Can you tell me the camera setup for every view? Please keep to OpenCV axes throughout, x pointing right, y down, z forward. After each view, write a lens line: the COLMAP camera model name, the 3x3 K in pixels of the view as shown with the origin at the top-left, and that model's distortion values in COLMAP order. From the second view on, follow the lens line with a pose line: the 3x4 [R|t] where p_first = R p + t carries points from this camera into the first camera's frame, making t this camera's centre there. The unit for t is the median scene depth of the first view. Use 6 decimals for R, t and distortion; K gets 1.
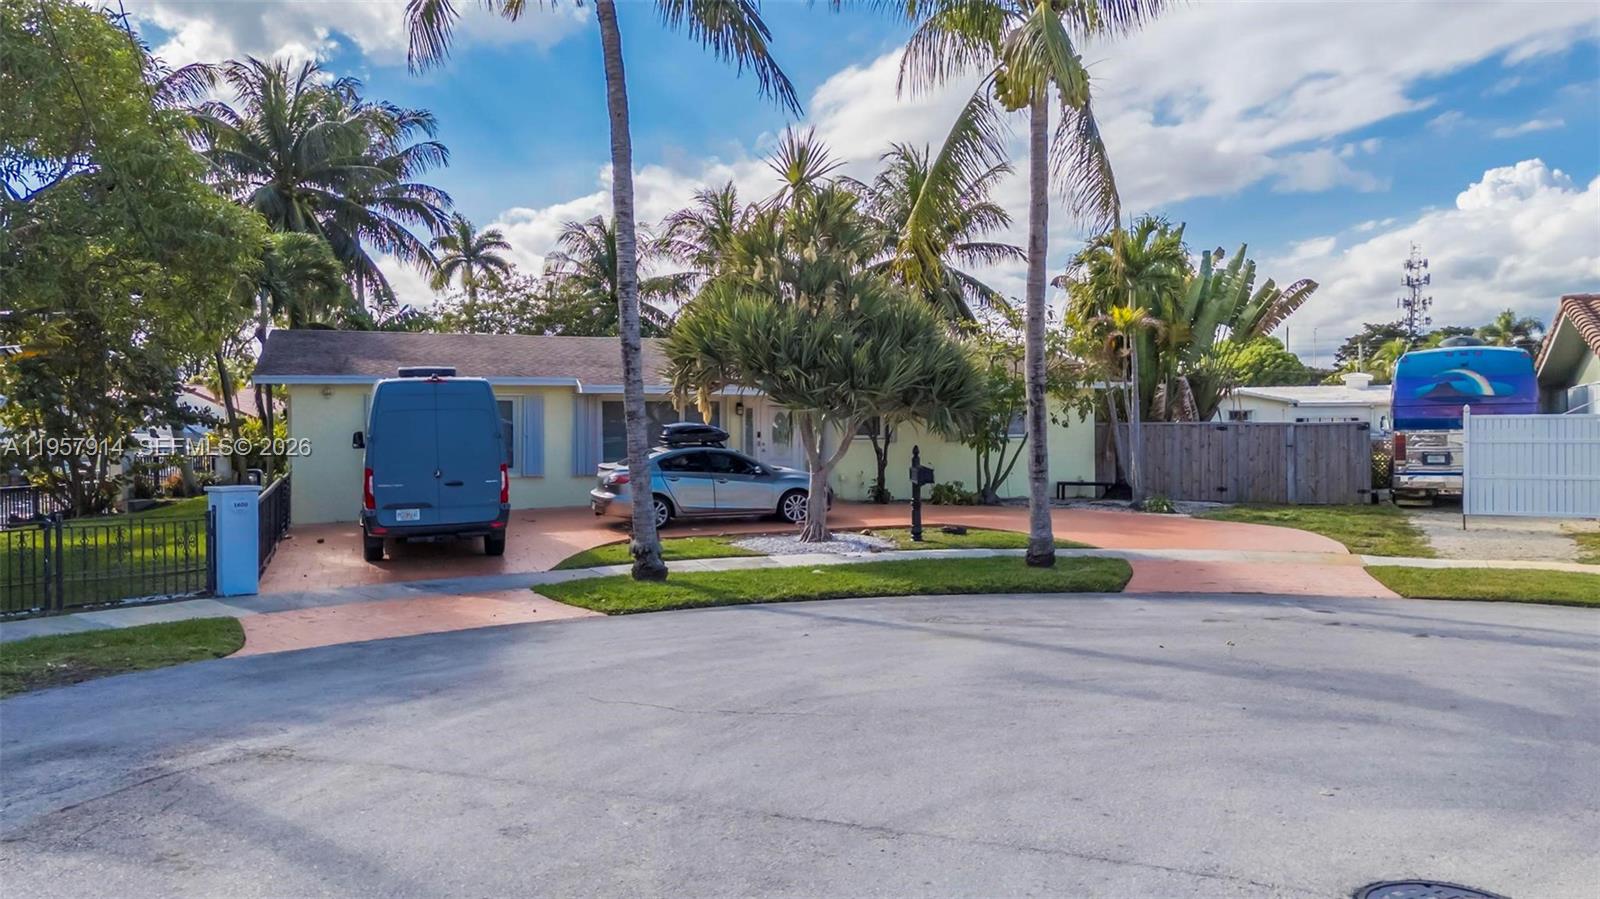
lens RADIAL K [[1190.6, 0, 804.6], [0, 1190.6, 452.9], [0, 0, 1]] dist [0.078596, 0.001294]
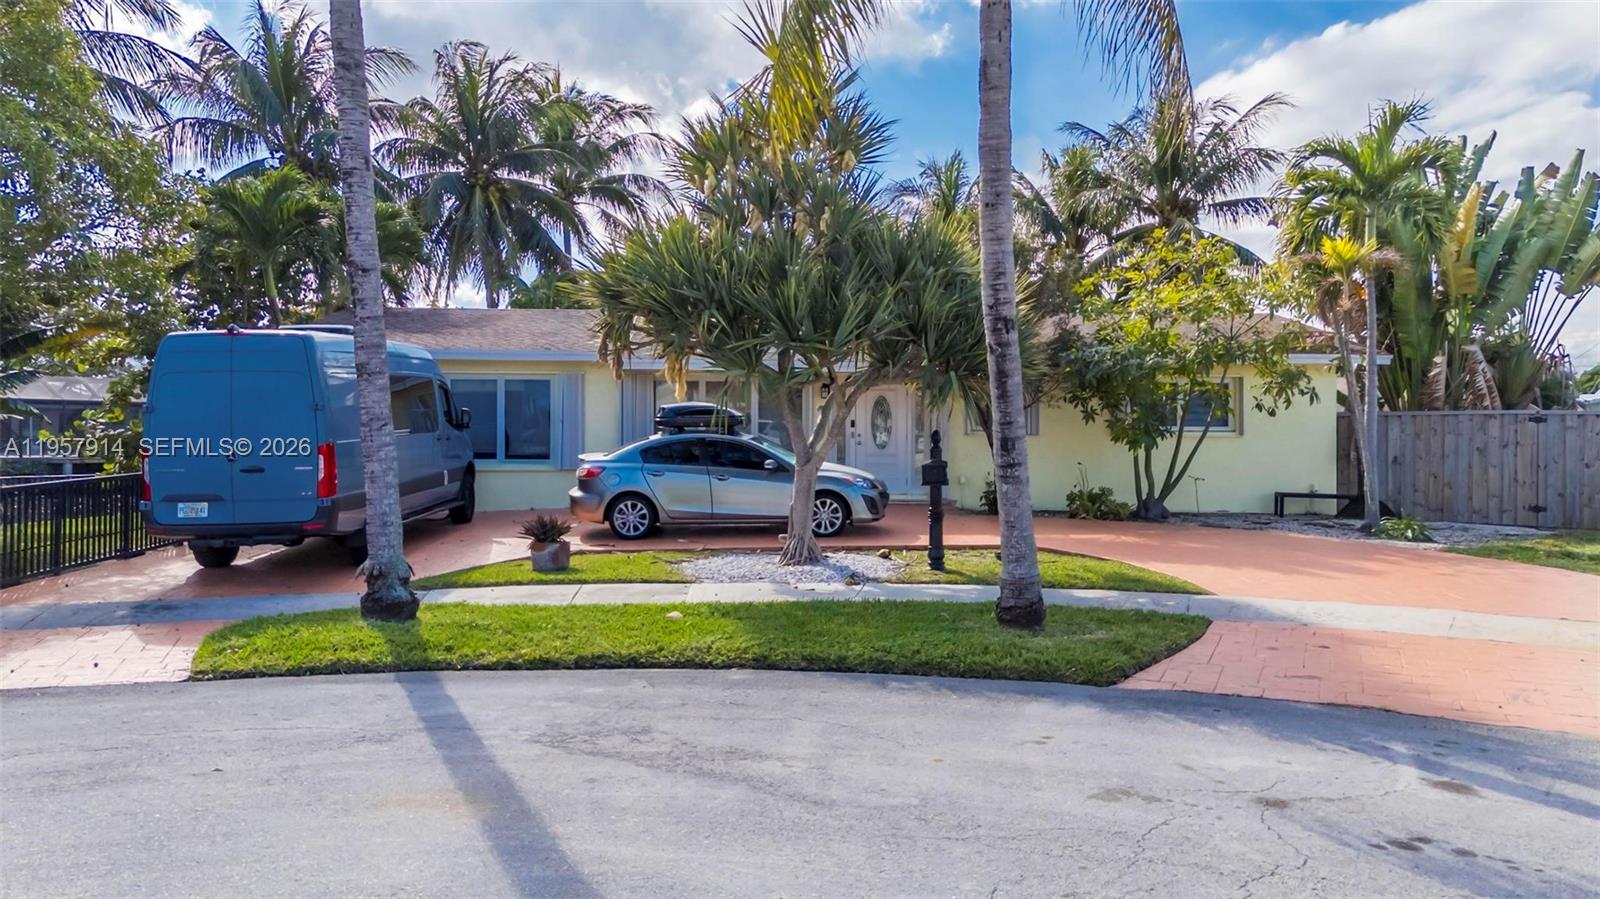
lens RADIAL K [[1146.3, 0, 805.7], [0, 1146.3, 450.9], [0, 0, 1]] dist [0.065235, -0.006405]
pose [[0.953537, 0.012594, -0.301011, 0.163486], [-0.014892, 0.999875, -0.005342, 0.007641], [0.300906, 0.009577, 0.953606, 0.256515]]
